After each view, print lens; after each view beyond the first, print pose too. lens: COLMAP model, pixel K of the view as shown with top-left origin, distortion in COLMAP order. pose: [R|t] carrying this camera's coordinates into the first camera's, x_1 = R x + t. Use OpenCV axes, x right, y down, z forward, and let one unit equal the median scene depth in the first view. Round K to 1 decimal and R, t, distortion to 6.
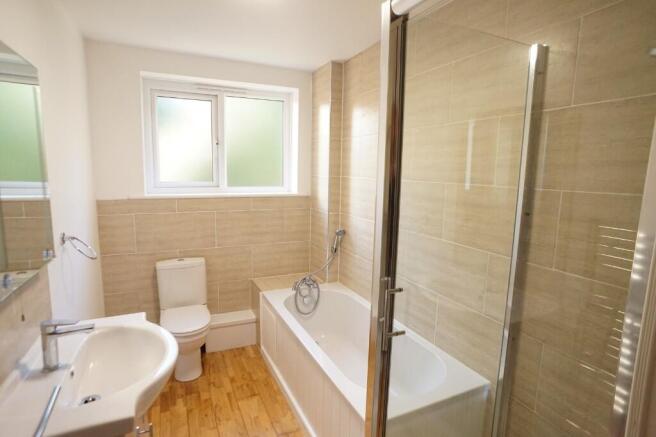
lens RADIAL K [[357.8, 0, 327.6], [0, 357.8, 219.7], [0, 0, 1]] dist [-0.012902, 0.003091]
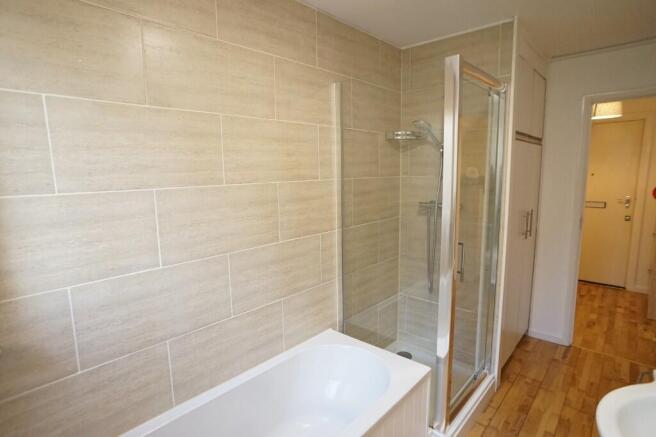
lens RADIAL K [[357.8, 0, 327.0], [0, 357.8, 217.9], [0, 0, 1]] dist [-0.012902, 0.003091]
pose [[-0.401306, -0.139756, 0.905219, -0.587848], [0.139692, 0.967391, 0.211284, -0.190514], [-0.905229, 0.211241, -0.368697, 1.227656]]
